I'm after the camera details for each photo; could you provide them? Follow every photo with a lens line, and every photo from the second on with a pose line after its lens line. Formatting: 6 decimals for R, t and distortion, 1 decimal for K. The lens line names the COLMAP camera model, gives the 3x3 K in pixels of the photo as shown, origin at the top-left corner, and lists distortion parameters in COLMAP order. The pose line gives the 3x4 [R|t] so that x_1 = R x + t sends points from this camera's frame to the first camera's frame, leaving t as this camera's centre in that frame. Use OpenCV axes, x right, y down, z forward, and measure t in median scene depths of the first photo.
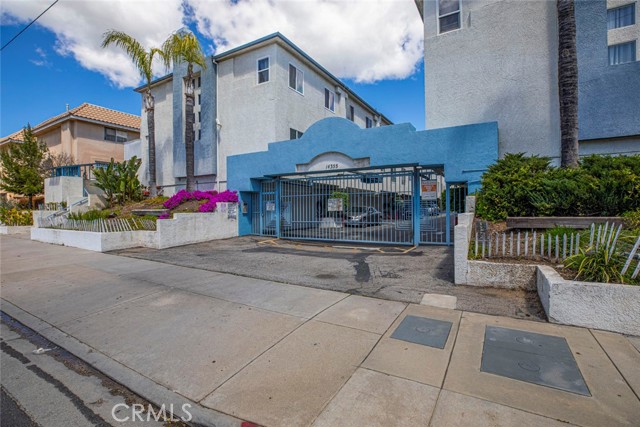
lens RADIAL K [[295.5, 0, 307.2], [0, 295.5, 211.8], [0, 0, 1]] dist [-0.024456, 0.000125]
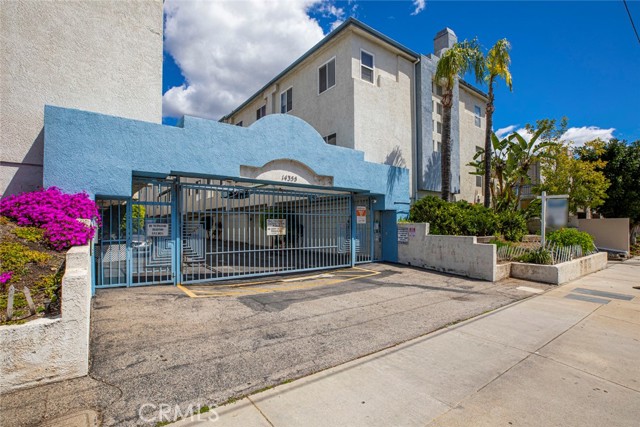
lens RADIAL K [[315.2, 0, 340.5], [0, 315.2, 226.4], [0, 0, 1]] dist [-0.018455, -0.000148]
pose [[0.340183, 0.006556, 0.940337, -0.650680], [0.007624, 0.999924, -0.009730, -0.017394], [-0.940328, 0.010479, 0.340107, 0.585699]]
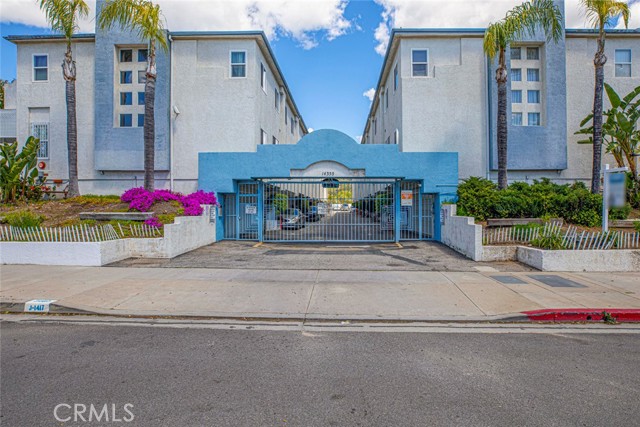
lens RADIAL K [[344.0, 0, 323.0], [0, 344.0, 212.1], [0, 0, 1]] dist [-0.027754, -0.000136]
pose [[0.870531, 0.001743, 0.492111, -0.557248], [-0.001030, 0.999998, -0.001720, -0.008561], [-0.492113, 0.000991, 0.870531, -0.103284]]
